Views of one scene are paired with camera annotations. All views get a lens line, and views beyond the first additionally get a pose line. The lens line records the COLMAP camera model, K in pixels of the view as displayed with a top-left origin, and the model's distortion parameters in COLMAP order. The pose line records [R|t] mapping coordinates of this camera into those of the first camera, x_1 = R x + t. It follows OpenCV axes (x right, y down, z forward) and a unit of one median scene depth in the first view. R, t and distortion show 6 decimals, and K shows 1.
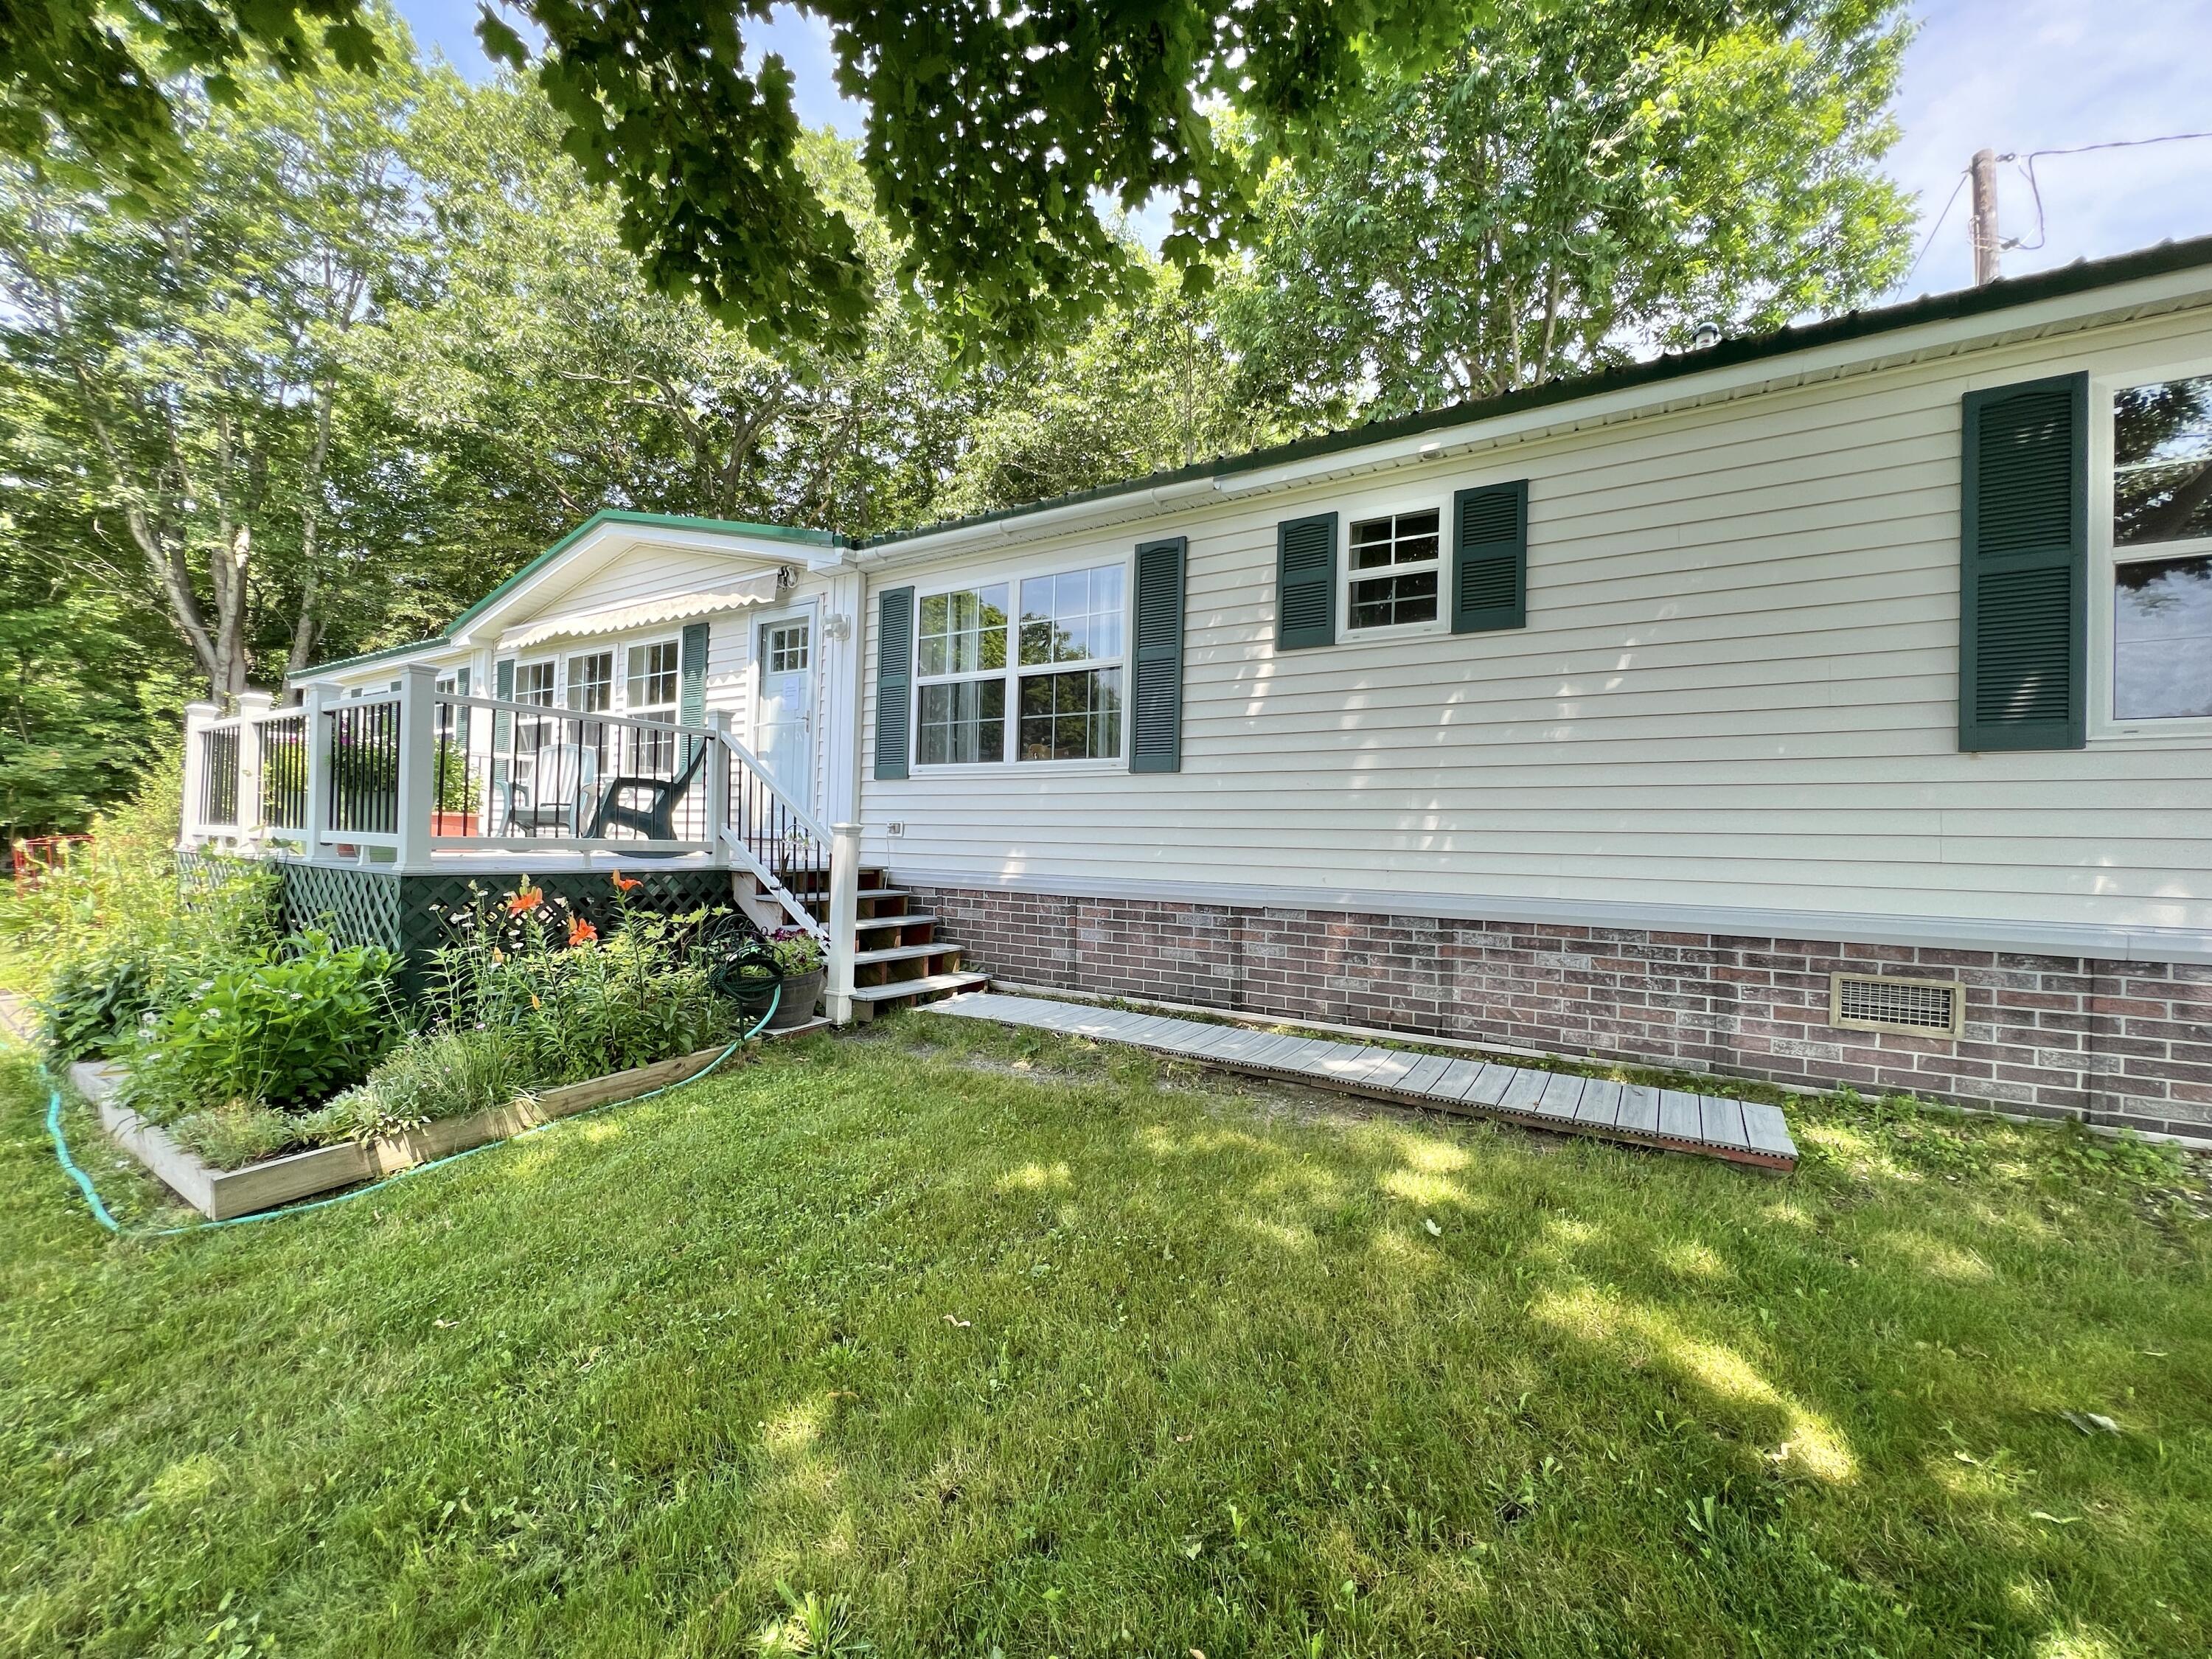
lens RADIAL K [[883.9, 0, 1106.0], [0, 883.9, 829.5], [0, 0, 1]] dist [-0.001180, 0.000565]
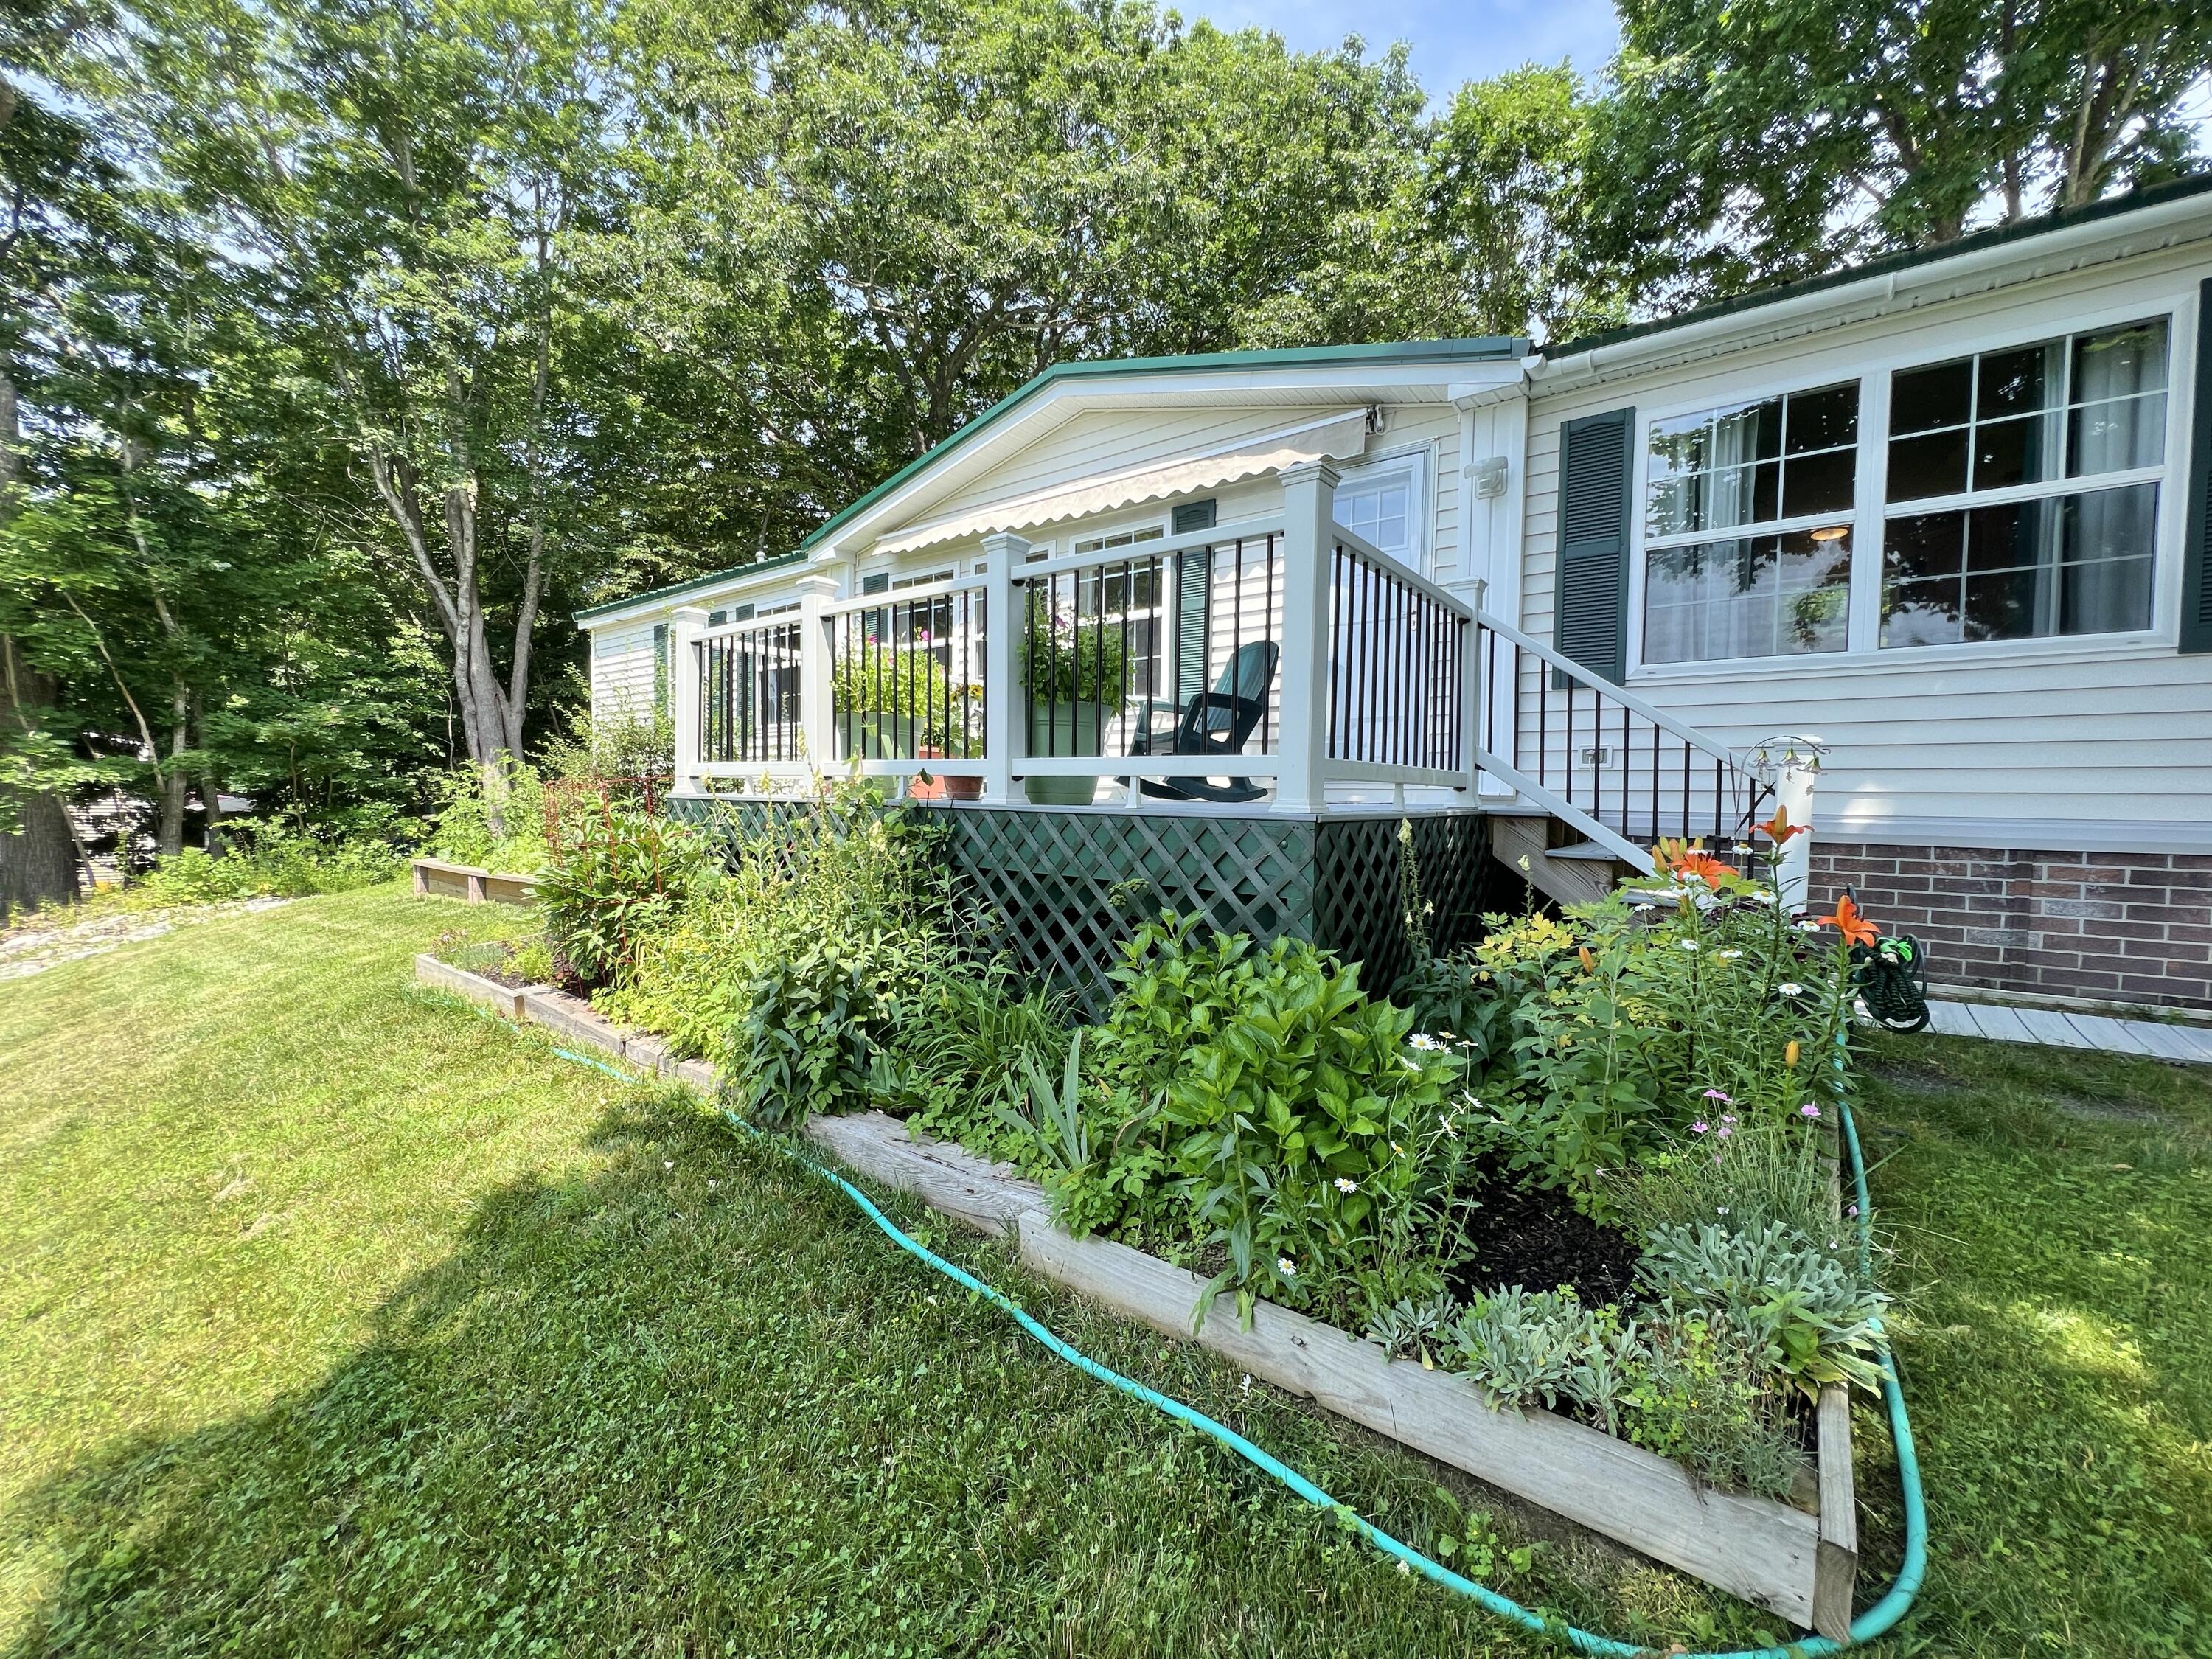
lens RADIAL K [[890.4, 0, 1110.5], [0, 890.4, 831.2], [0, 0, 1]] dist [-0.003769, -0.000130]
pose [[0.995223, -0.007053, -0.097372, -0.547700], [0.012121, 0.998597, 0.051555, 0.016963], [0.096872, -0.052489, 0.993912, 0.240099]]
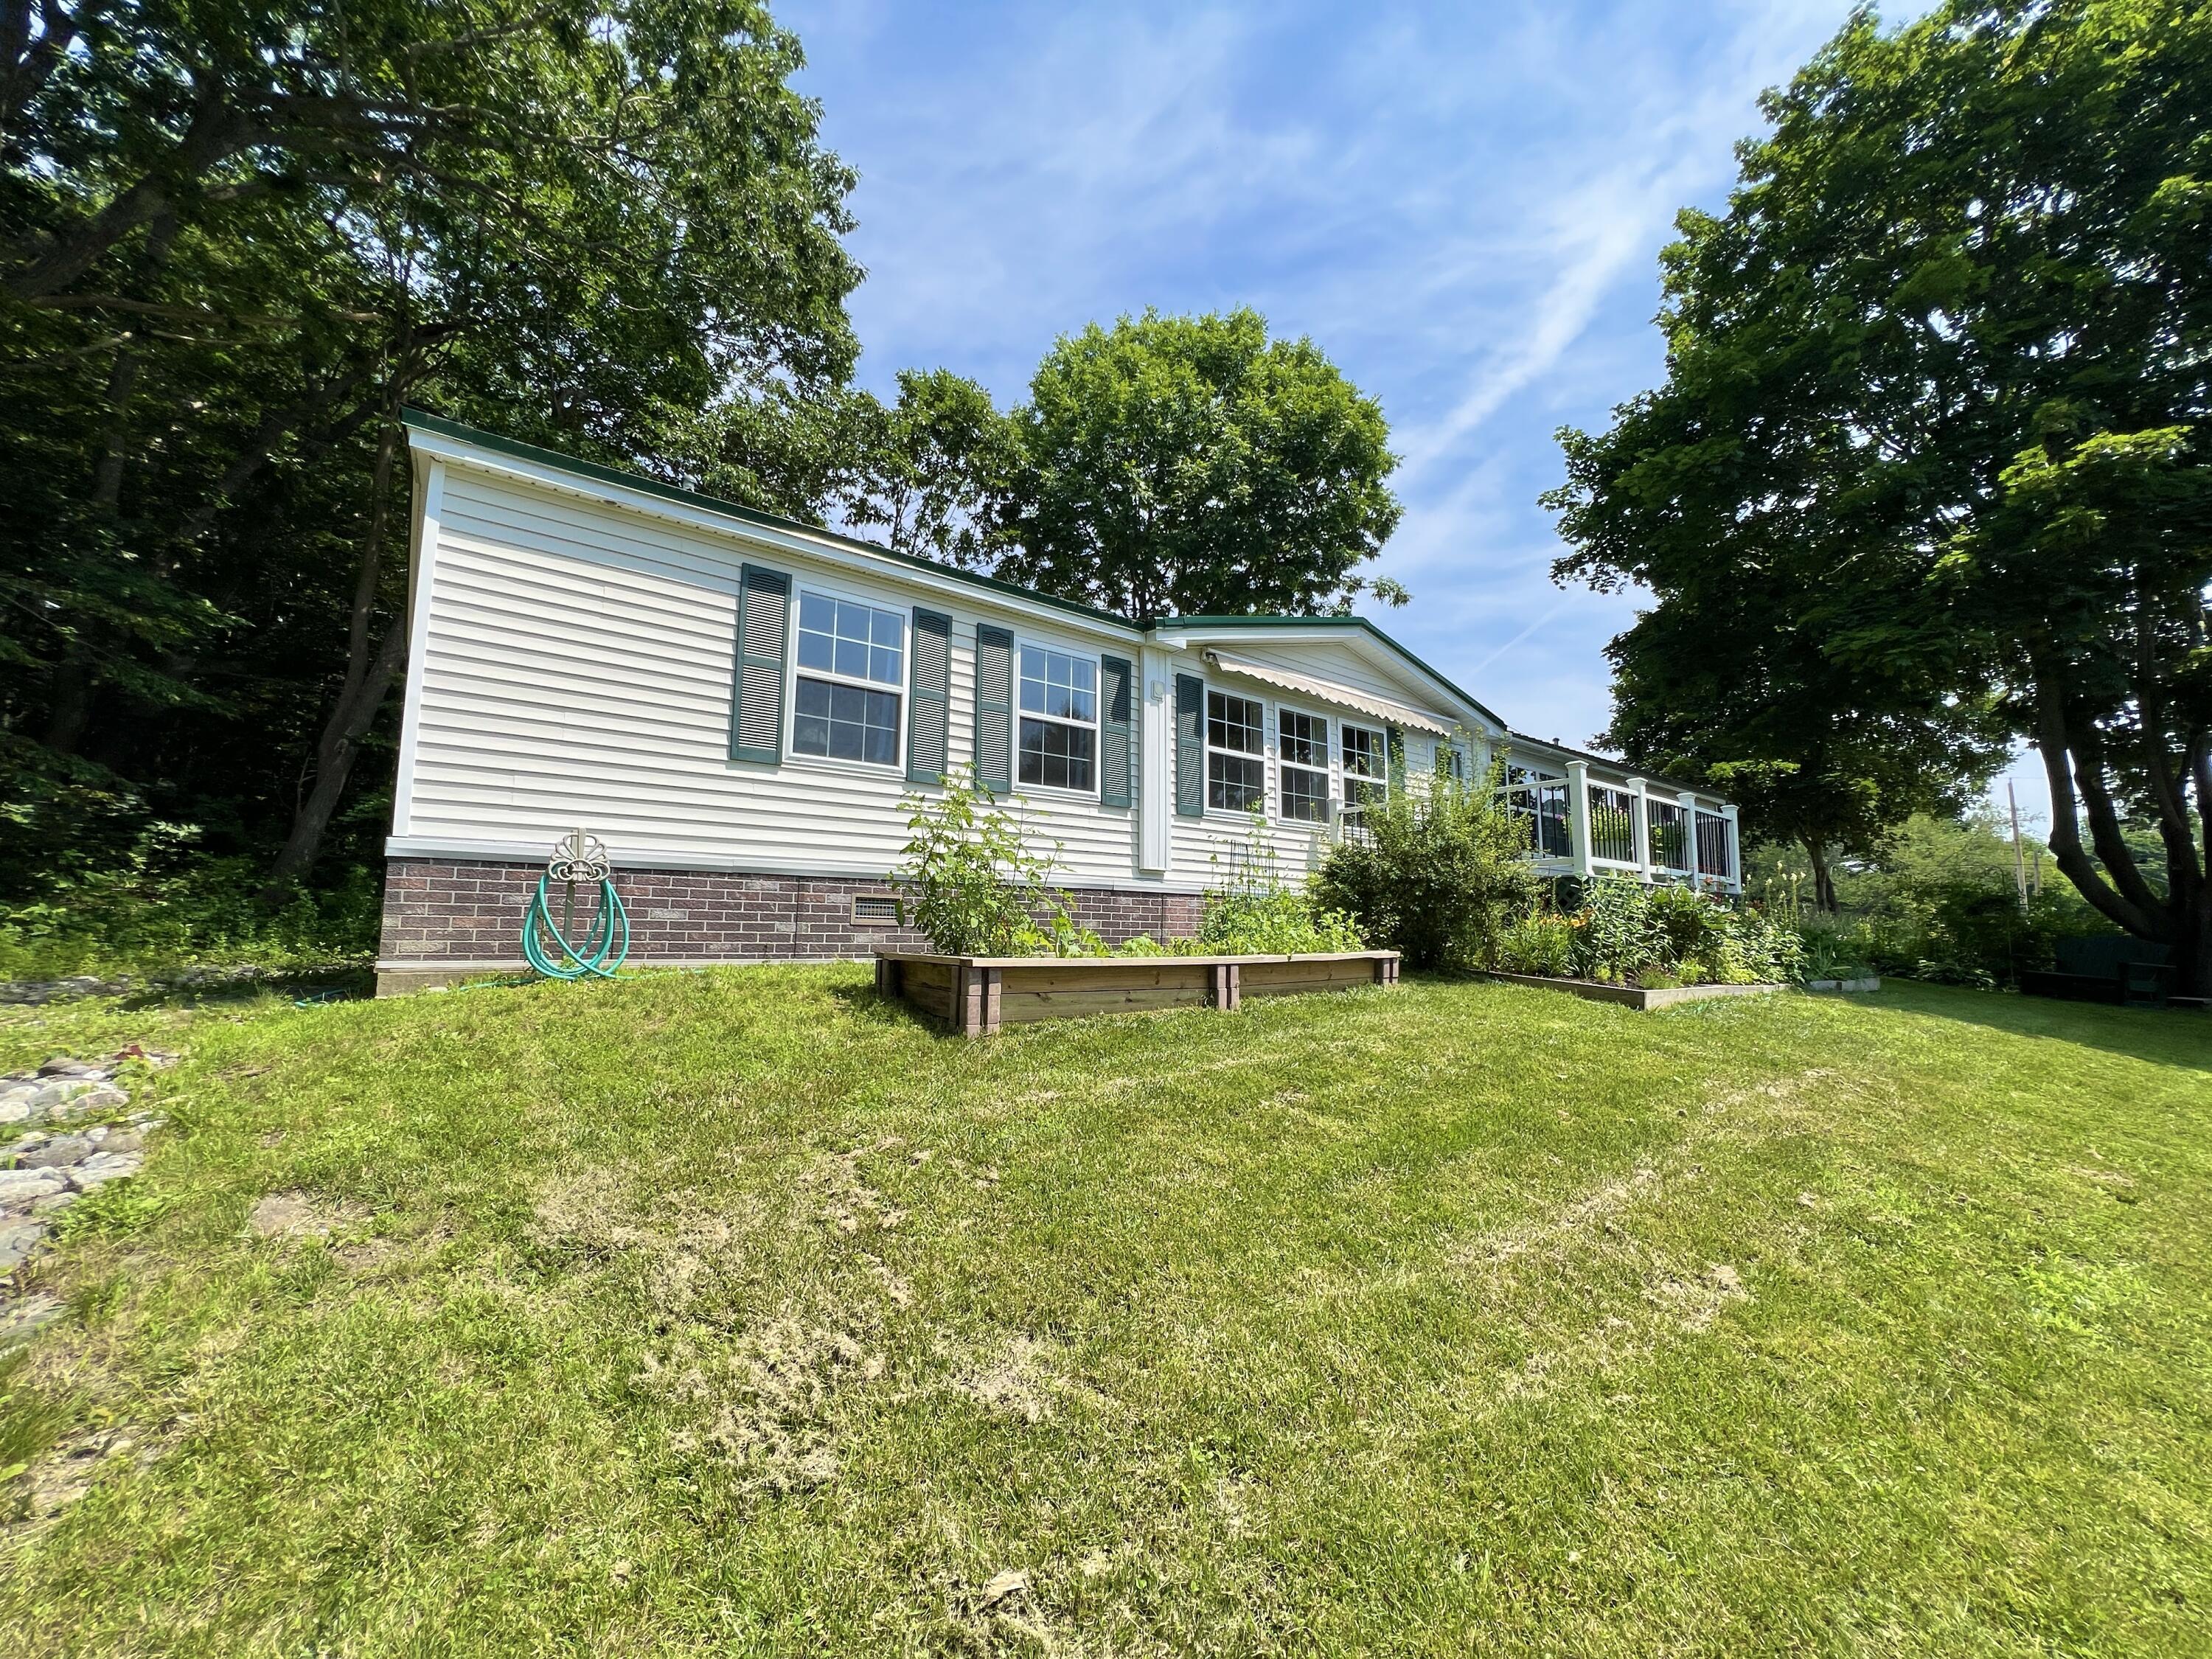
lens RADIAL K [[889.7, 0, 1111.4], [0, 889.7, 844.7], [0, 0, 1]] dist [0.011293, -0.000126]
pose [[0.335647, 0.076171, 0.938903, -2.264661], [-0.019561, 0.997074, -0.073897, 0.072580], [-0.941785, 0.006438, 0.336155, 1.127929]]
